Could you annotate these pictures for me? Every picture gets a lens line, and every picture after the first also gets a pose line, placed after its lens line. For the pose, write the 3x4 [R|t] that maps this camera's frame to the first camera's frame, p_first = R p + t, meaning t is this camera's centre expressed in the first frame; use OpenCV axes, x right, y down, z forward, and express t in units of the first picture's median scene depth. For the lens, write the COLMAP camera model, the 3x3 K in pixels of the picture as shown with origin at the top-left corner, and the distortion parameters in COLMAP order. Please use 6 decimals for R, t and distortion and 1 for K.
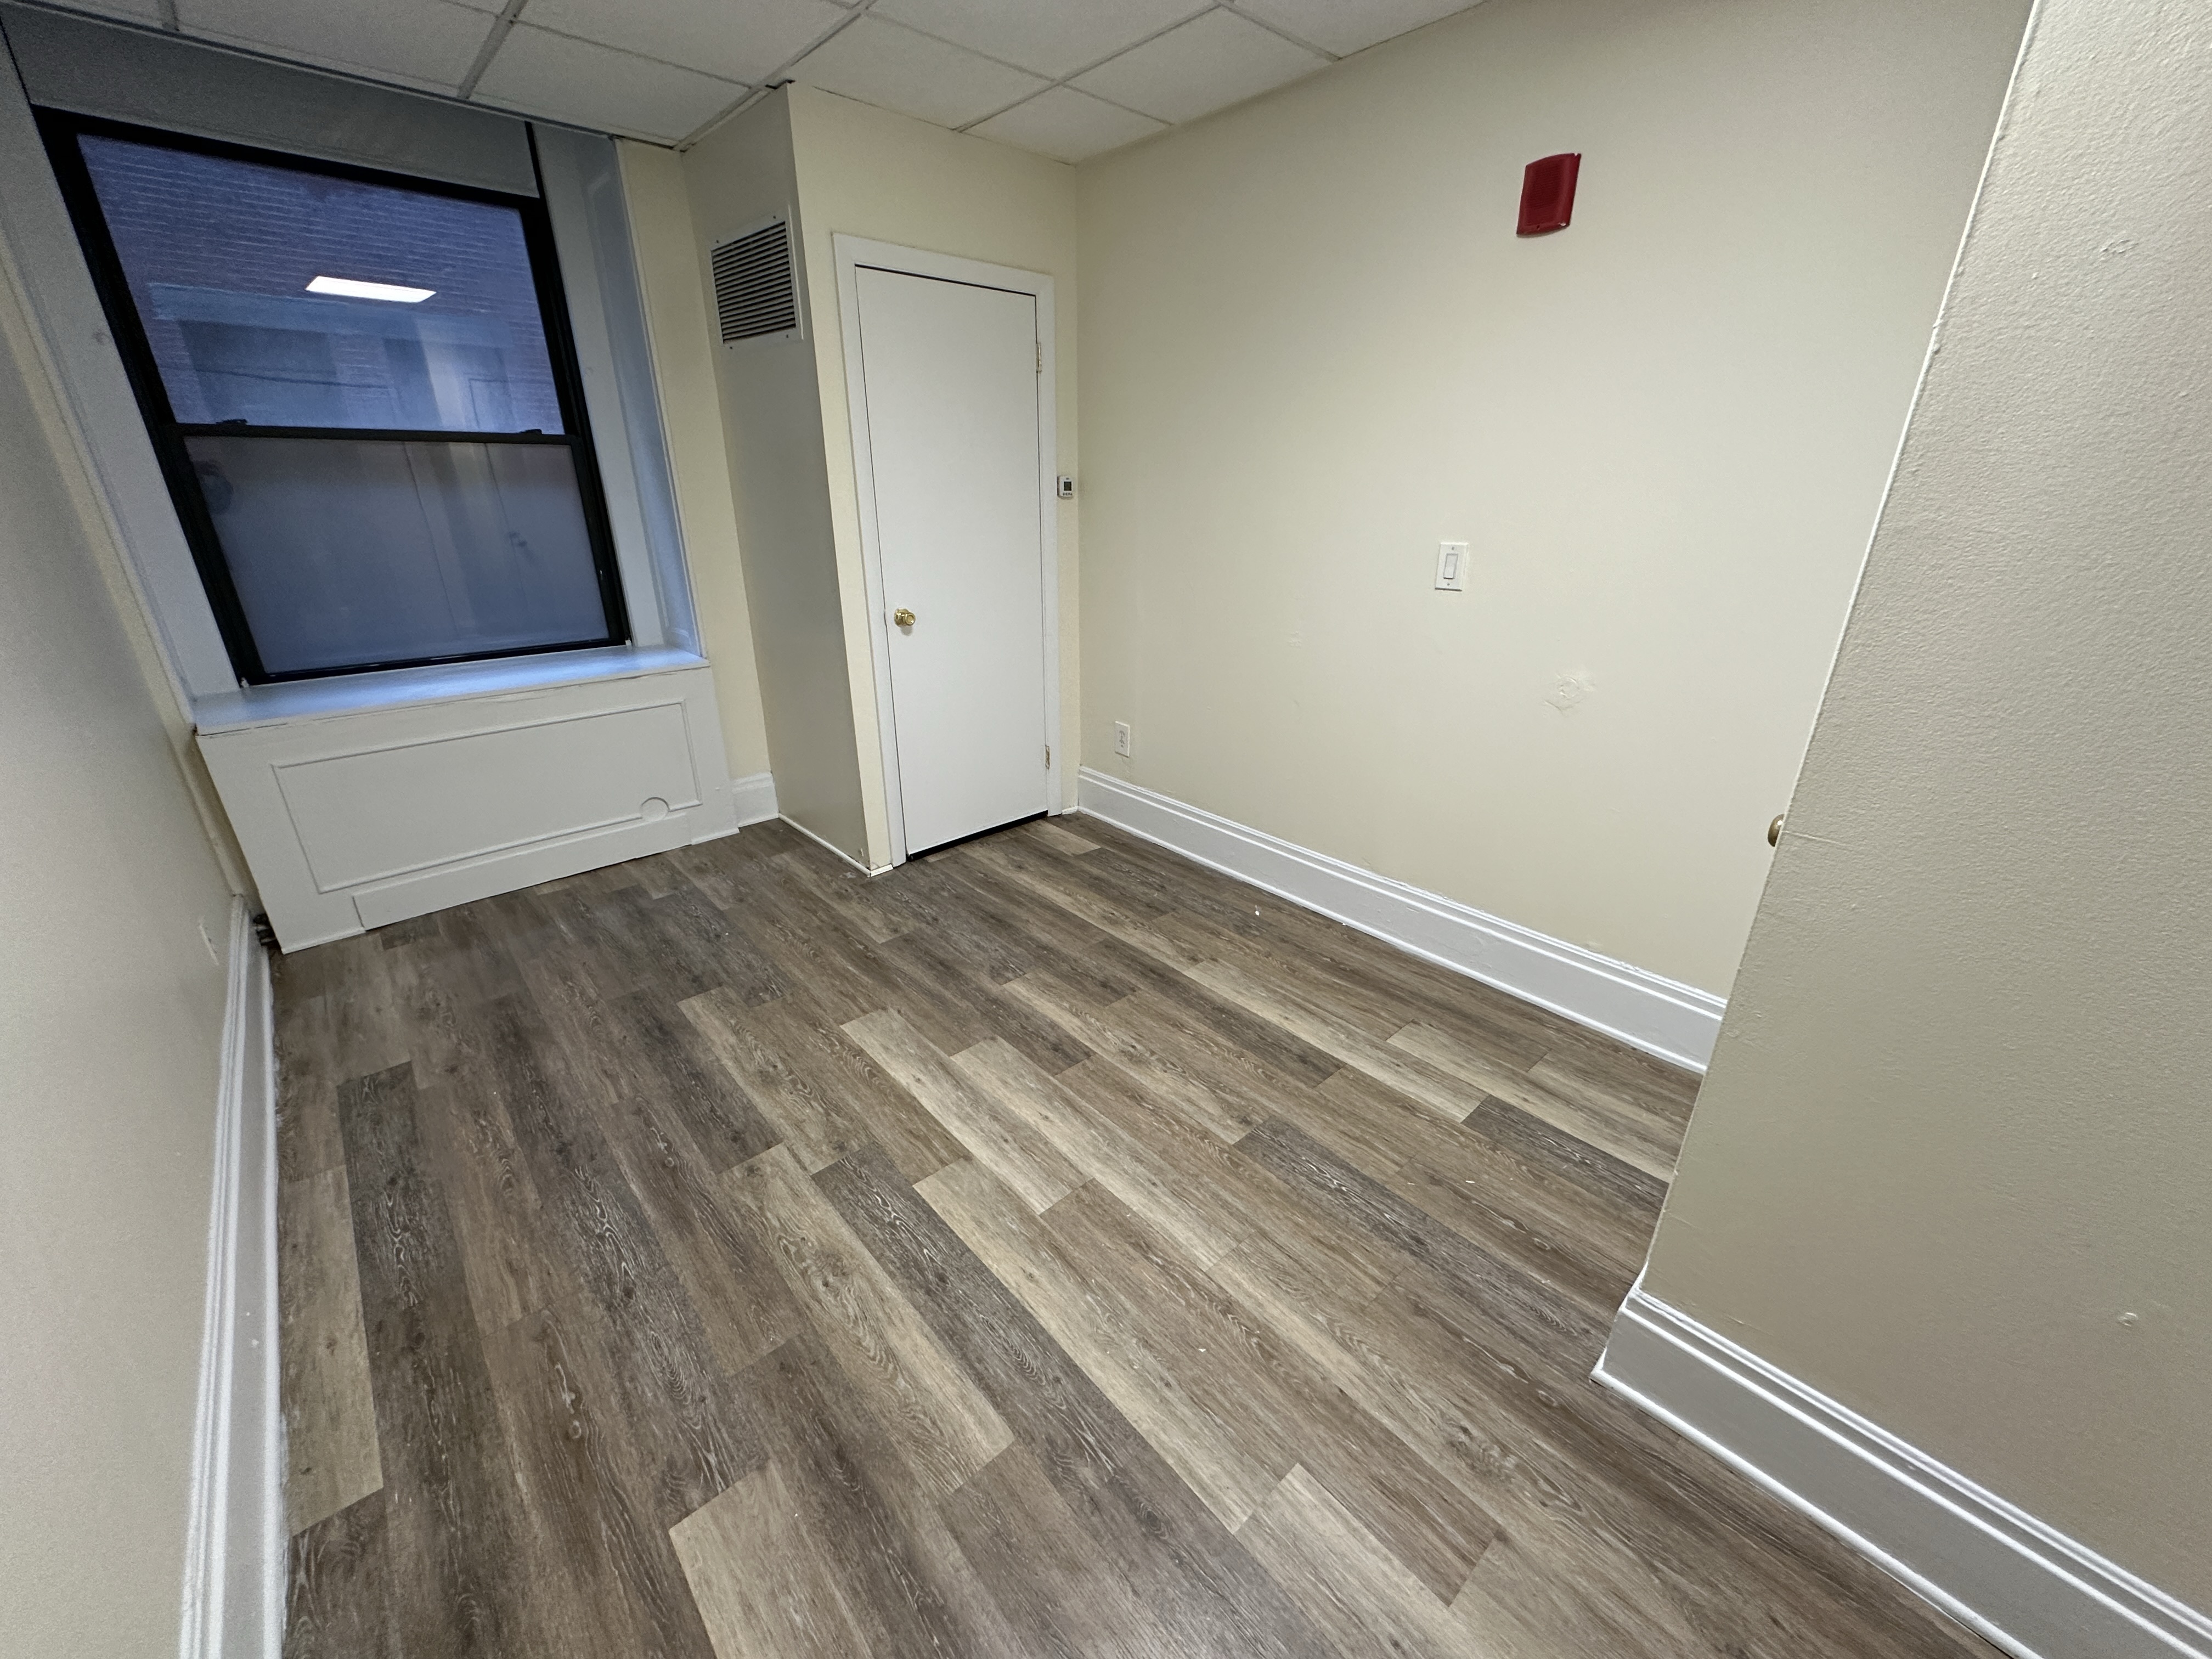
lens RADIAL K [[877.6, 0, 1109.1], [0, 877.6, 827.9], [0, 0, 1]] dist [-0.000490, -0.000353]
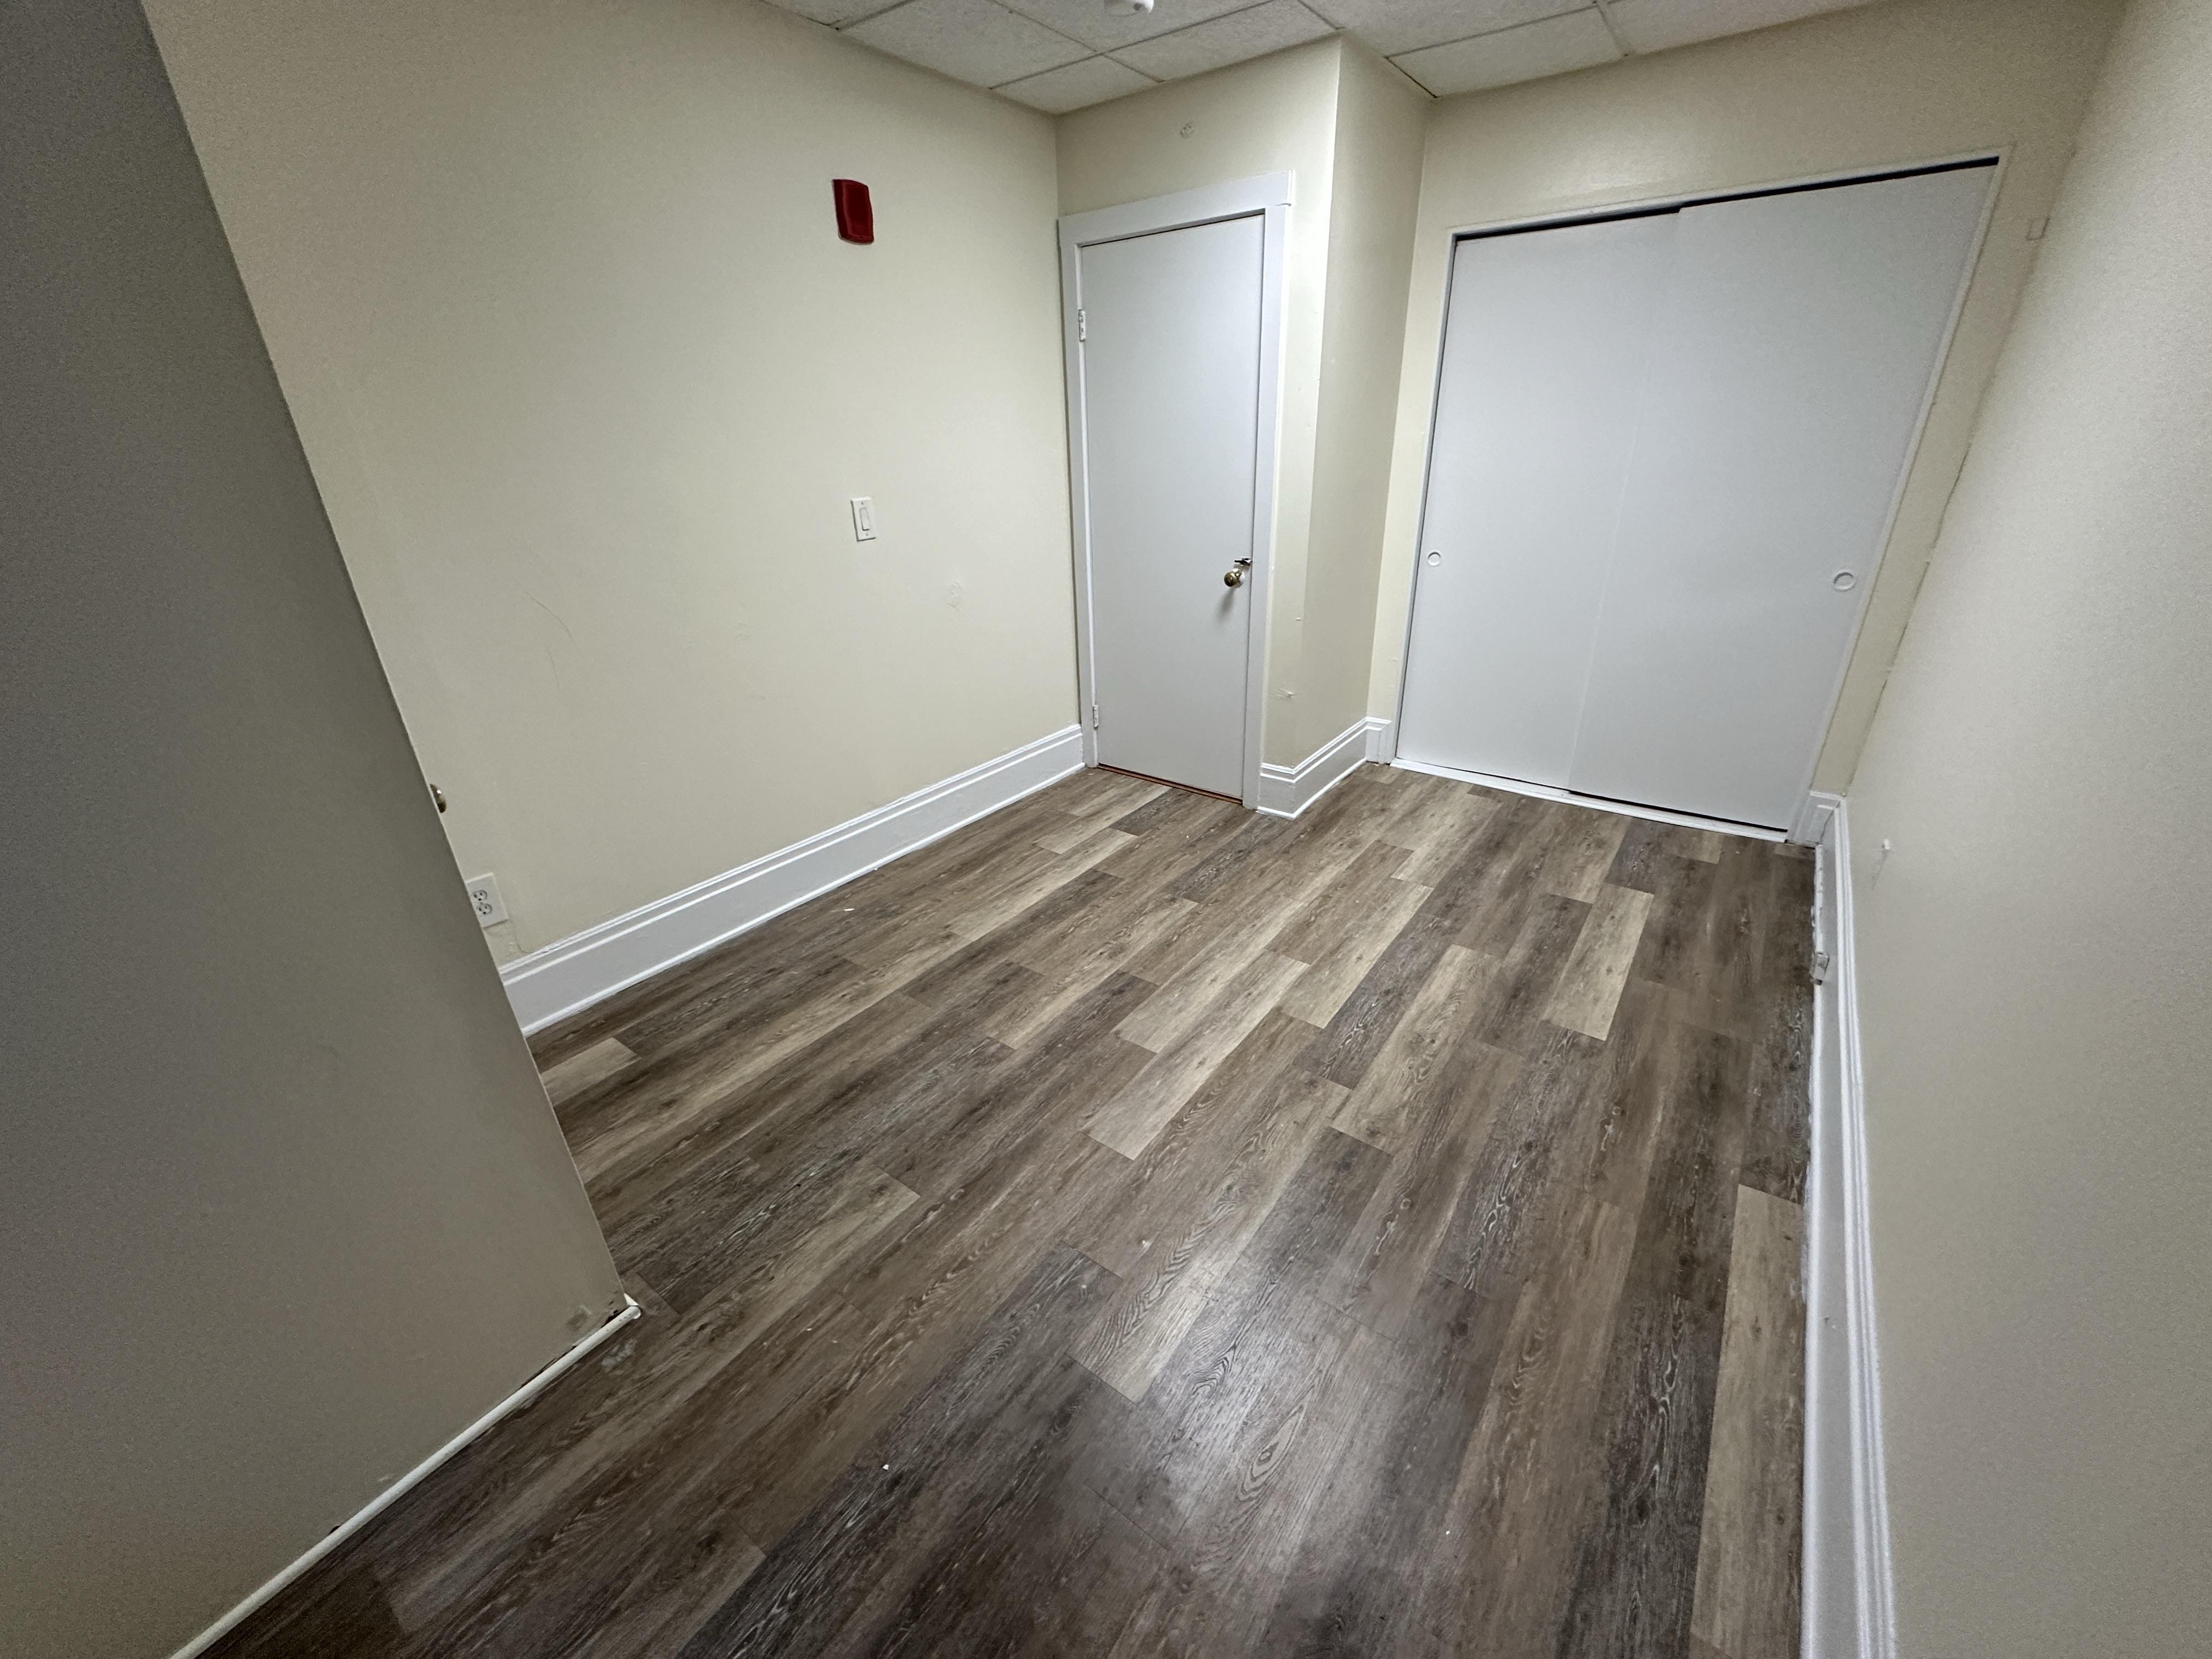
lens RADIAL K [[877.6, 0, 1109.1], [0, 877.6, 827.9], [0, 0, 1]] dist [-0.000490, -0.000353]
pose [[-0.208431, -0.406675, 0.889478, -1.044287], [0.385325, 0.801751, 0.456859, -0.447641], [-0.898933, 0.437962, -0.010408, 1.070536]]
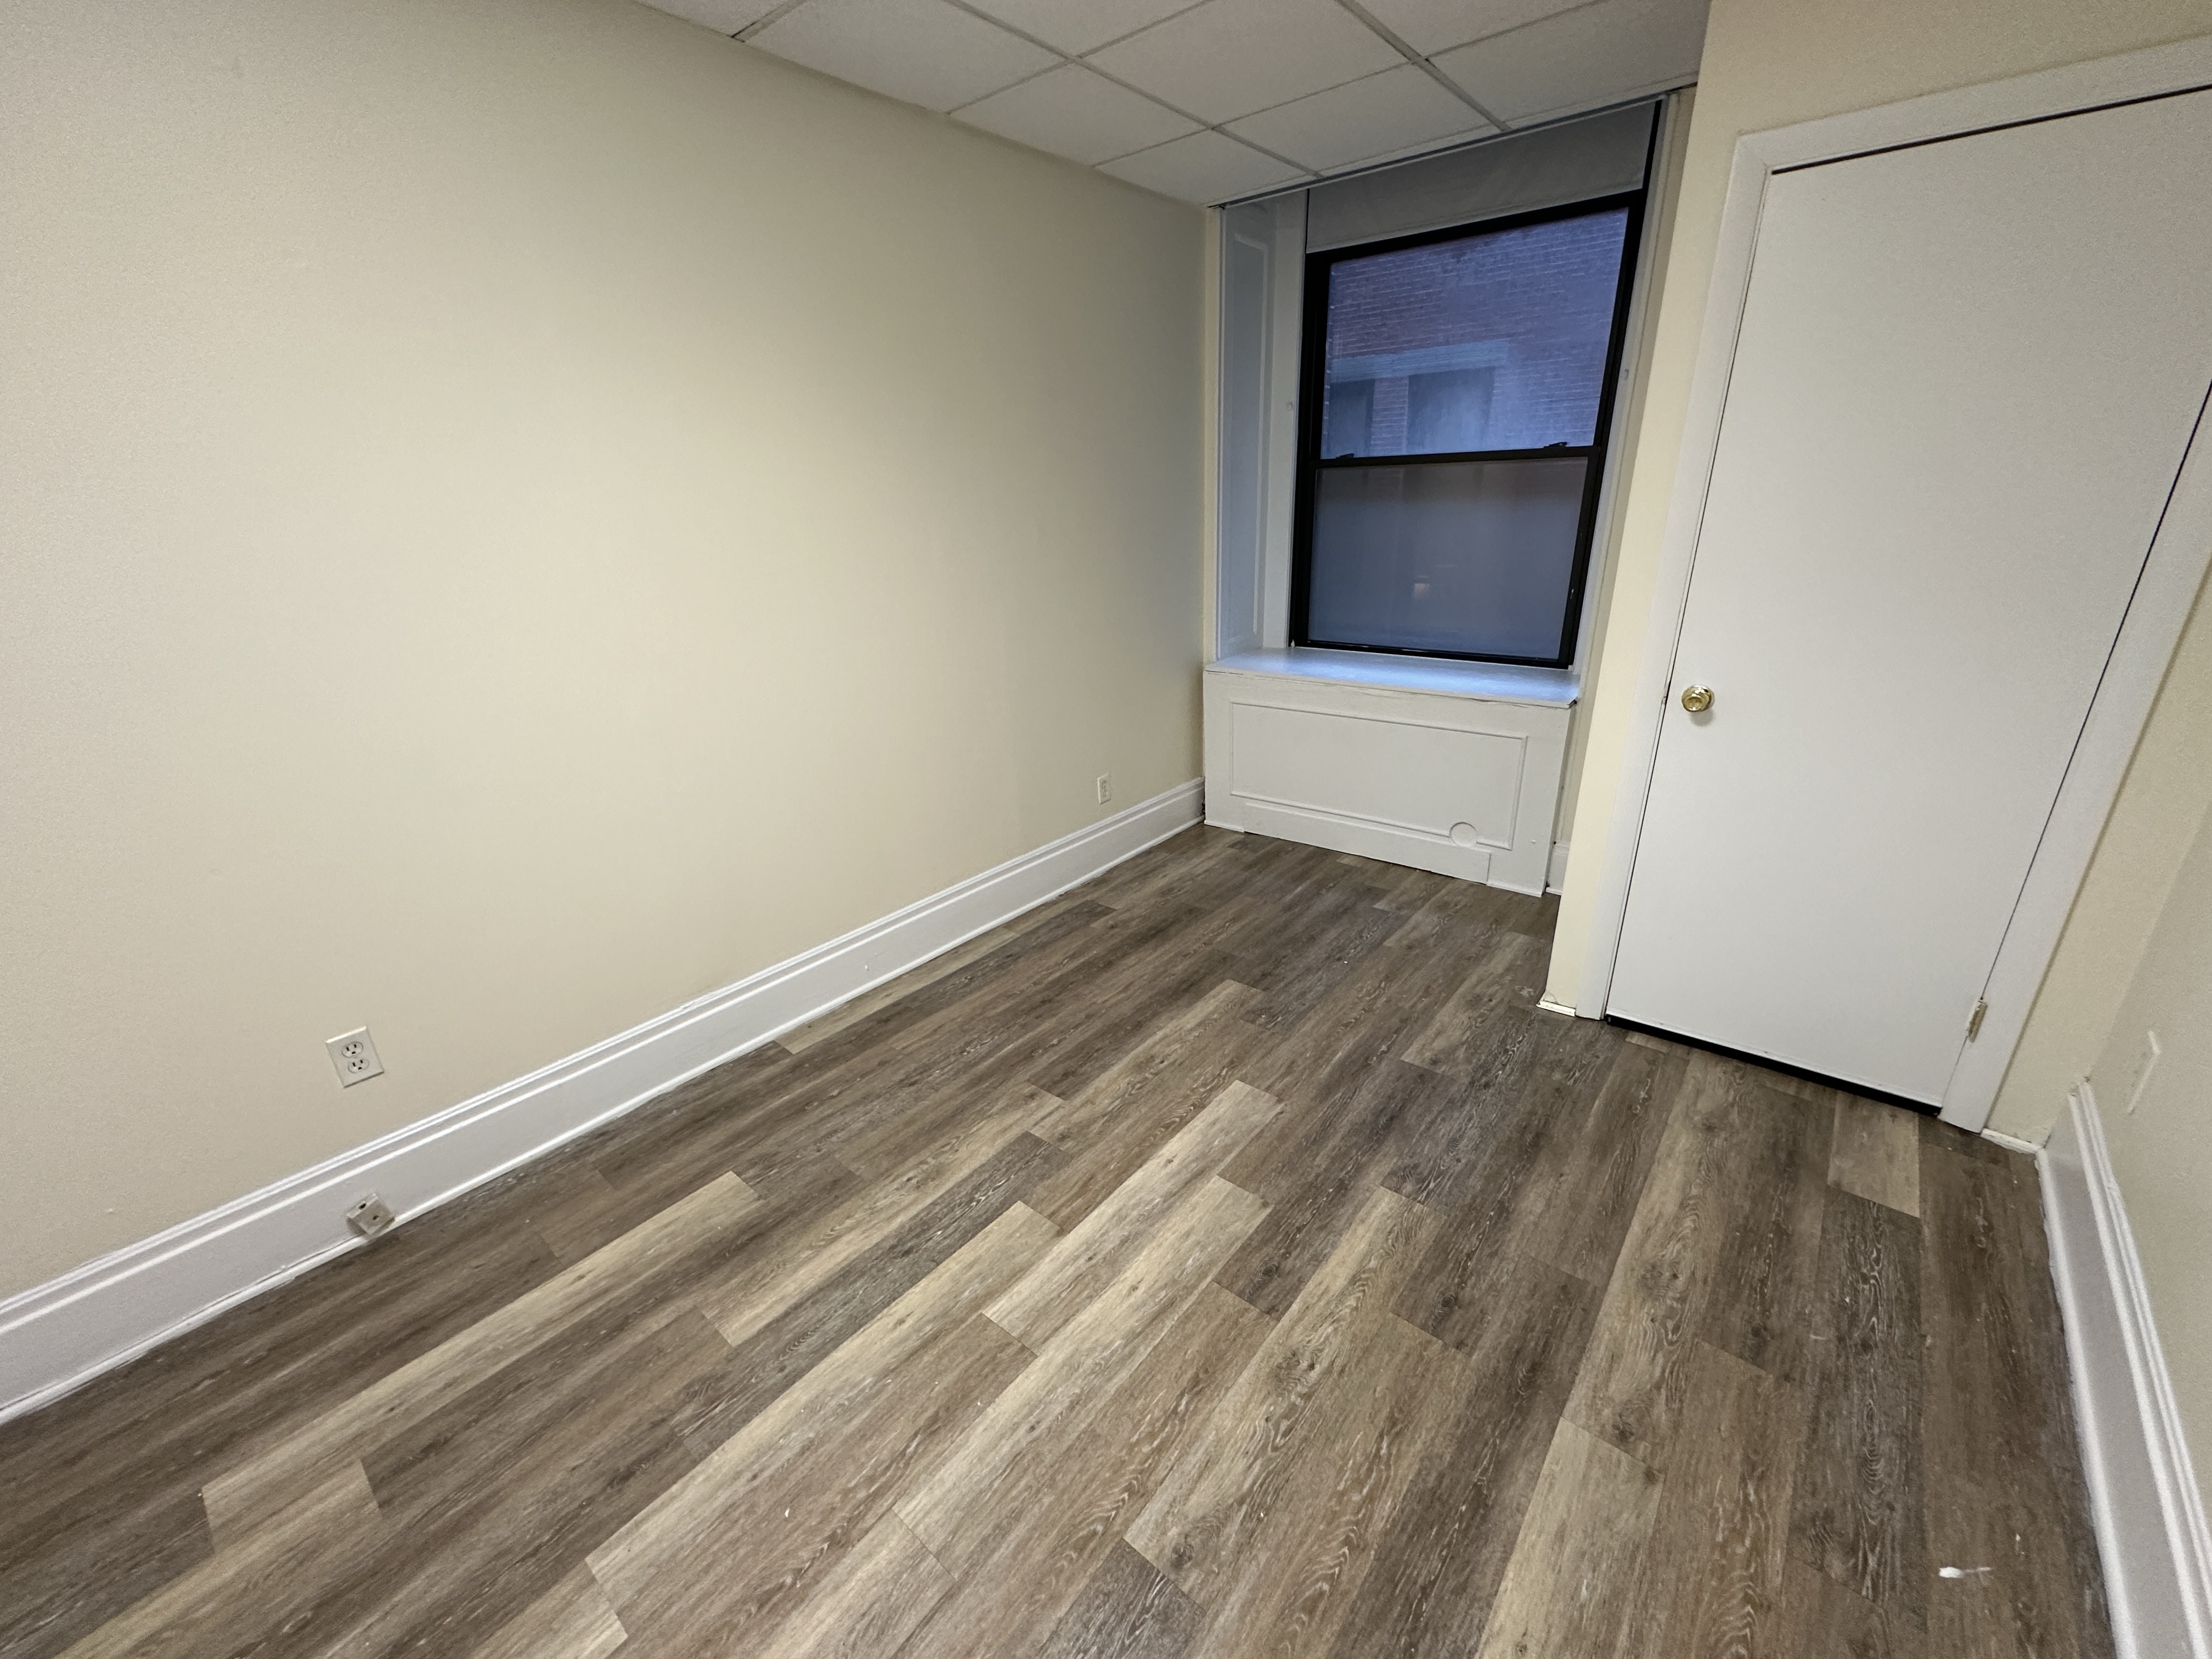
lens RADIAL K [[877.6, 0, 1109.1], [0, 877.6, 827.9], [0, 0, 1]] dist [-0.000490, -0.000353]
pose [[0.142918, 0.345314, -0.927541, 0.549781], [-0.337473, 0.898002, 0.282318, -0.287824], [0.930423, 0.272672, 0.244875, 0.671752]]
